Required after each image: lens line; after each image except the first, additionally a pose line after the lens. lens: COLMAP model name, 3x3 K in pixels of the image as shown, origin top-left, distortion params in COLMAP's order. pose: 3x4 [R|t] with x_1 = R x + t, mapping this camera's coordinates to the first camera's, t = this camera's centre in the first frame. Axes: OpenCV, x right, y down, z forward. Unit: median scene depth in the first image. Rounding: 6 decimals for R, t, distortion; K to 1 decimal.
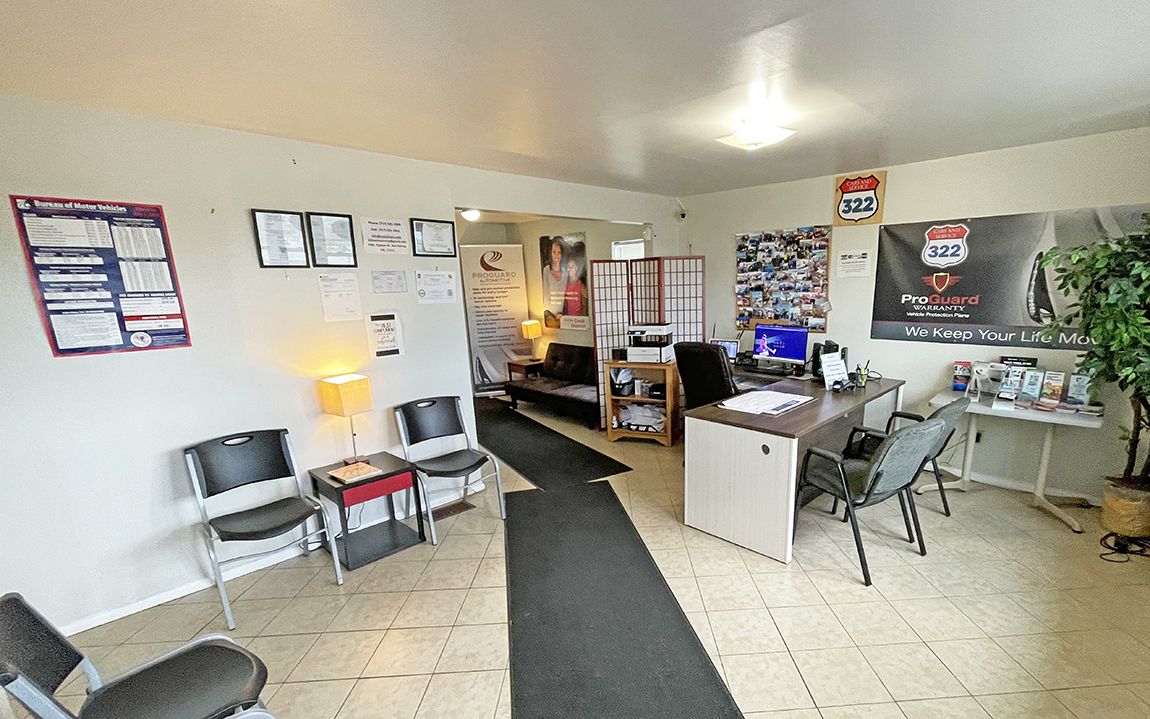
lens RADIAL K [[510.5, 0, 633.1], [0, 510.5, 402.5], [0, 0, 1]] dist [-0.002523, -0.000538]
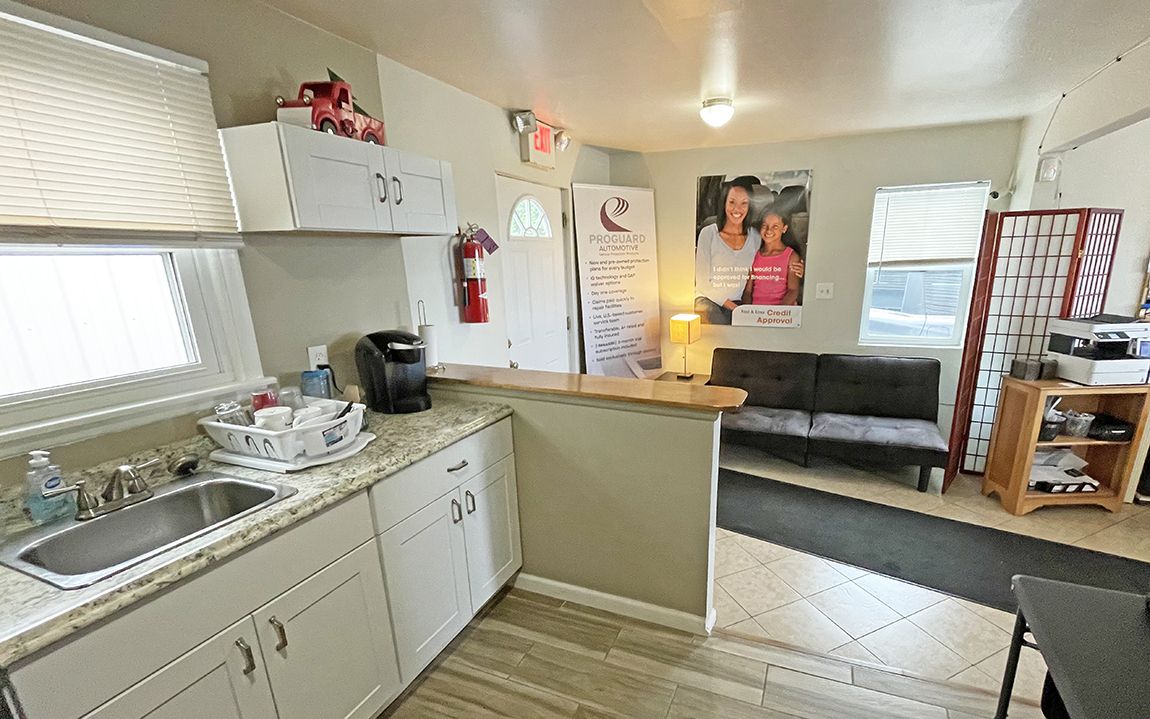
lens RADIAL K [[510.5, 0, 633.1], [0, 510.5, 402.5], [0, 0, 1]] dist [-0.002523, -0.000538]
pose [[0.932324, -0.089632, 0.350341, -0.495955], [0.078155, 0.995842, 0.046793, -0.089189], [-0.353078, -0.016246, 0.935453, 0.447962]]
